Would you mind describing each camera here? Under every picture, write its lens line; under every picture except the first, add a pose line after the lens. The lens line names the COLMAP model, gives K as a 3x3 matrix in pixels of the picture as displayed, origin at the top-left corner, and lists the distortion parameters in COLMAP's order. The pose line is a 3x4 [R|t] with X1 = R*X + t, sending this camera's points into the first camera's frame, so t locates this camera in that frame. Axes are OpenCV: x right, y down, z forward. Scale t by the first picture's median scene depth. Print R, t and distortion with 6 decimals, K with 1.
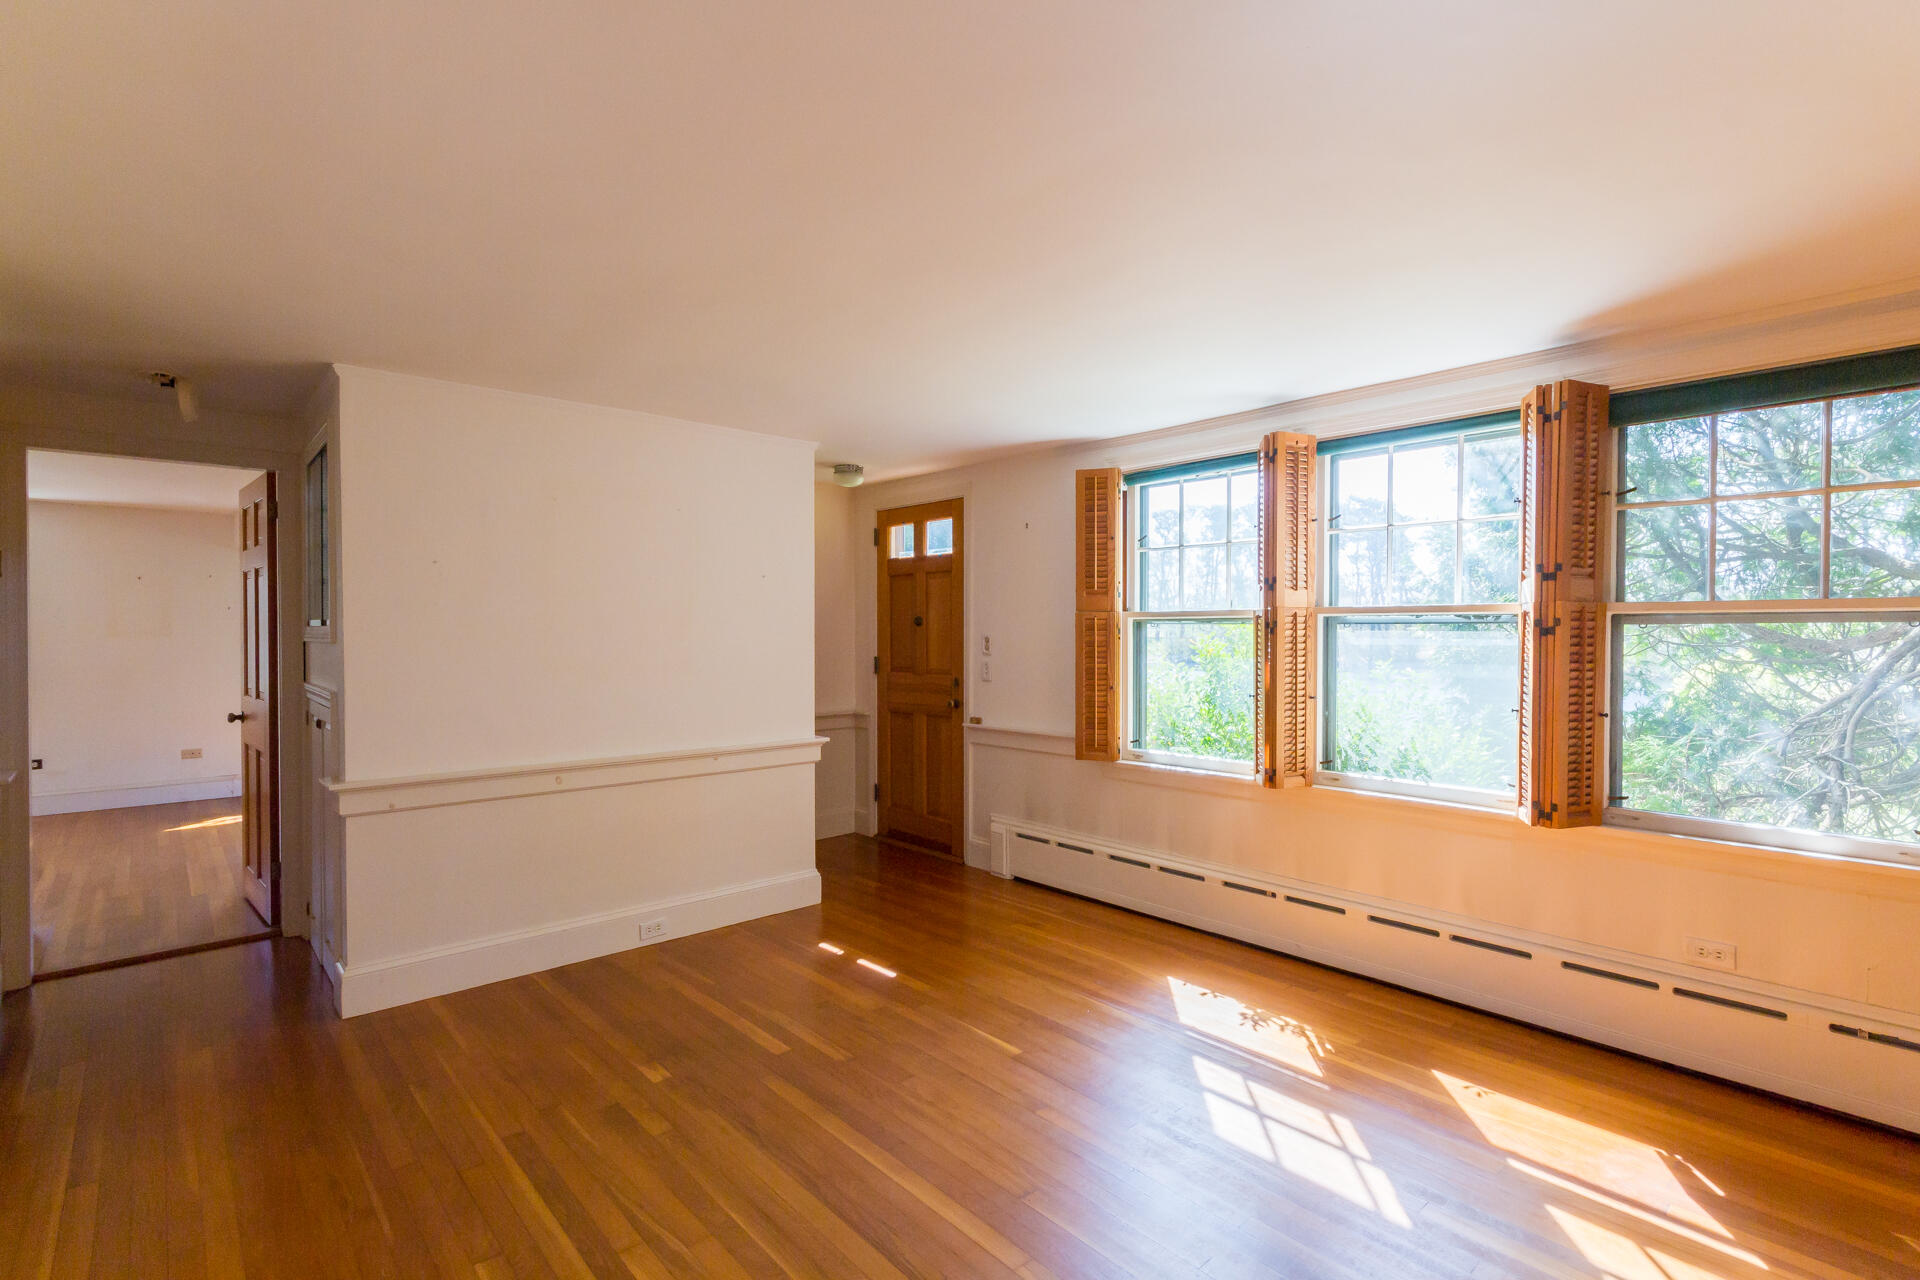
lens RADIAL K [[907.8, 0, 968.2], [0, 907.8, 638.5], [0, 0, 1]] dist [0.006119, 0.000644]
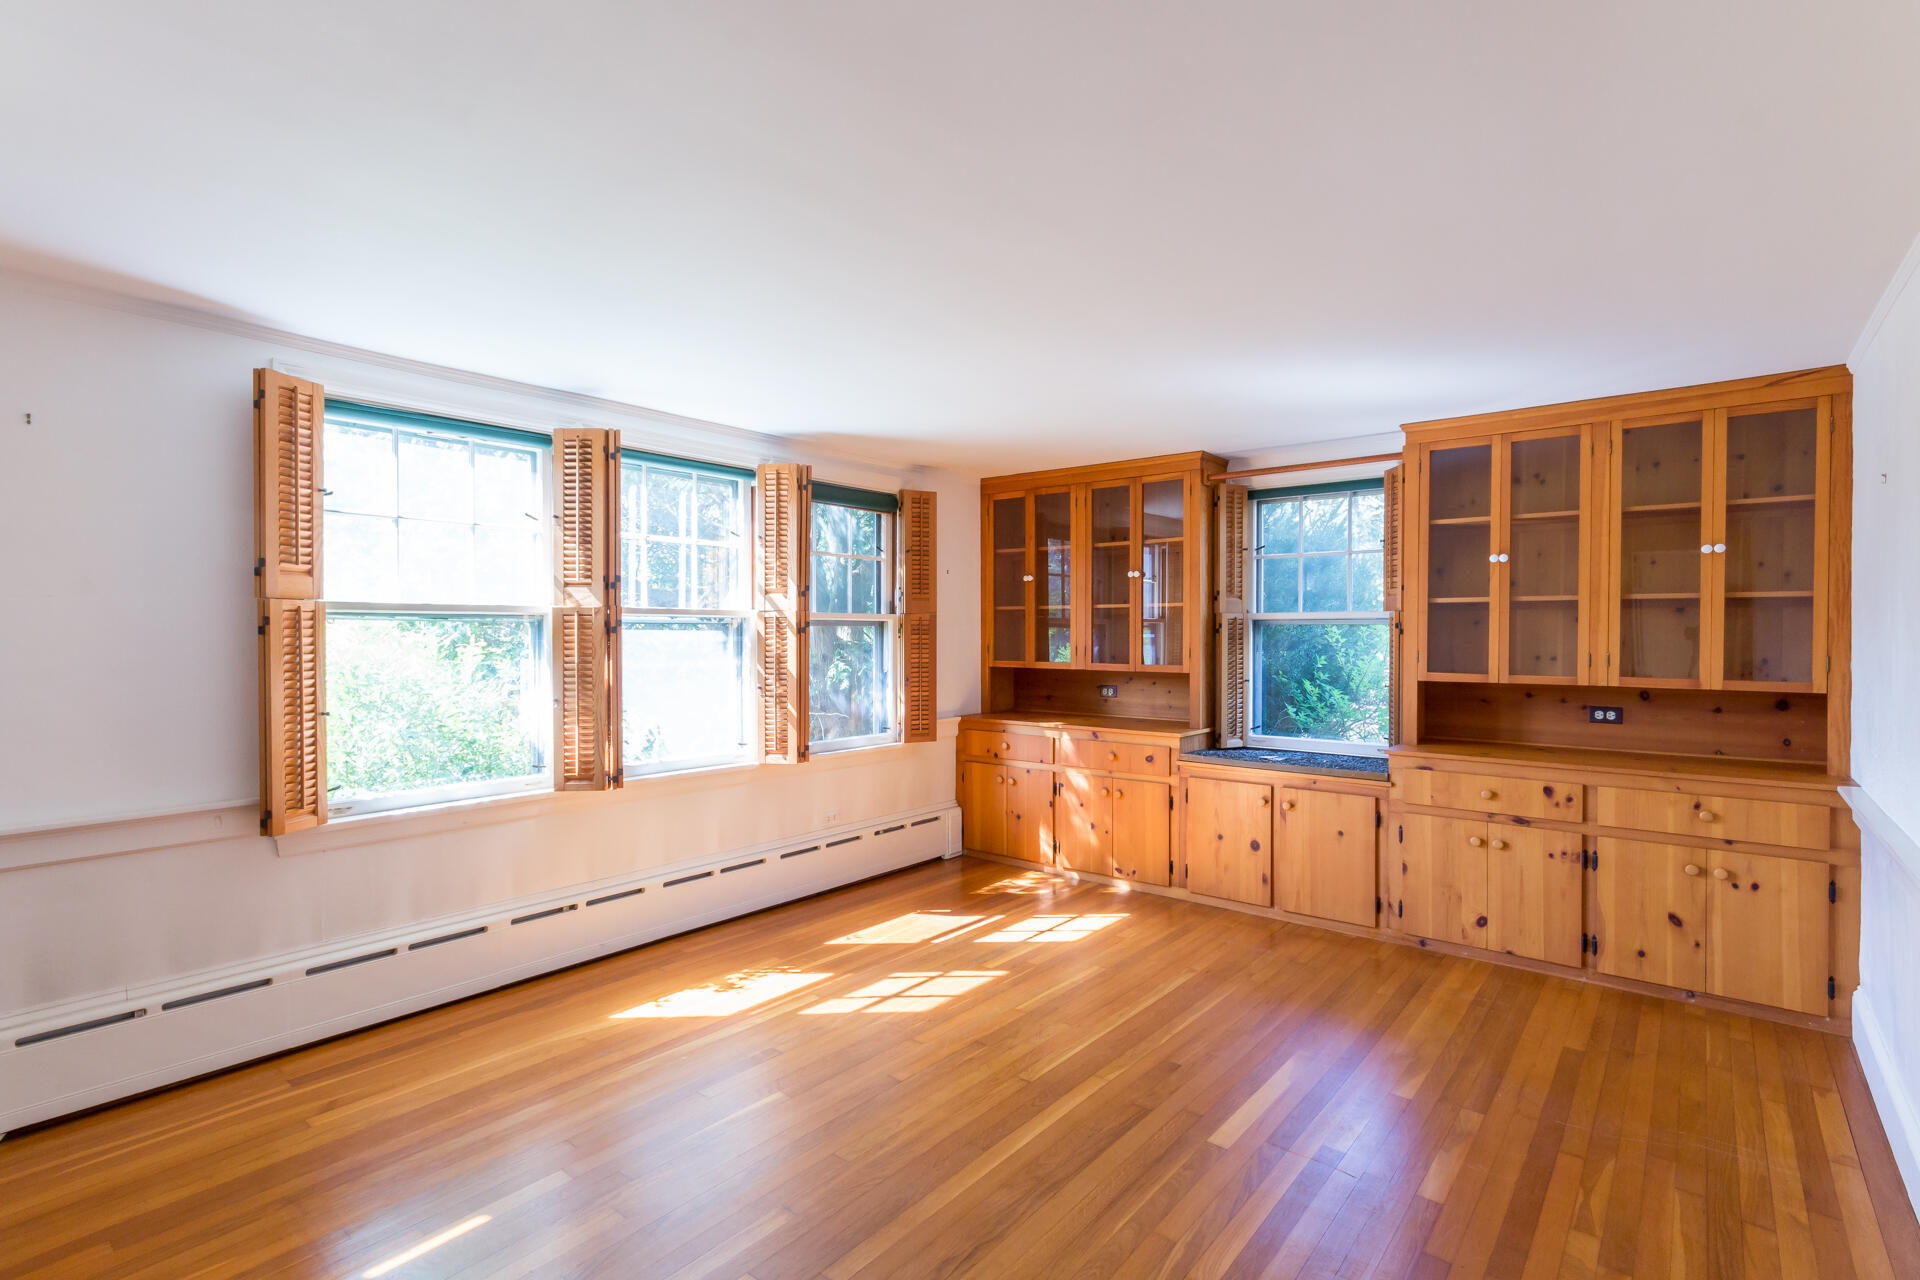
lens RADIAL K [[907.8, 0, 959.9], [0, 907.8, 650.6], [0, 0, 1]] dist [0.006119, 0.000644]
pose [[-0.157882, -0.019773, 0.987260, -0.735877], [0.004962, 0.999771, 0.020817, -0.005776], [-0.987446, 0.008186, -0.157747, 0.824166]]
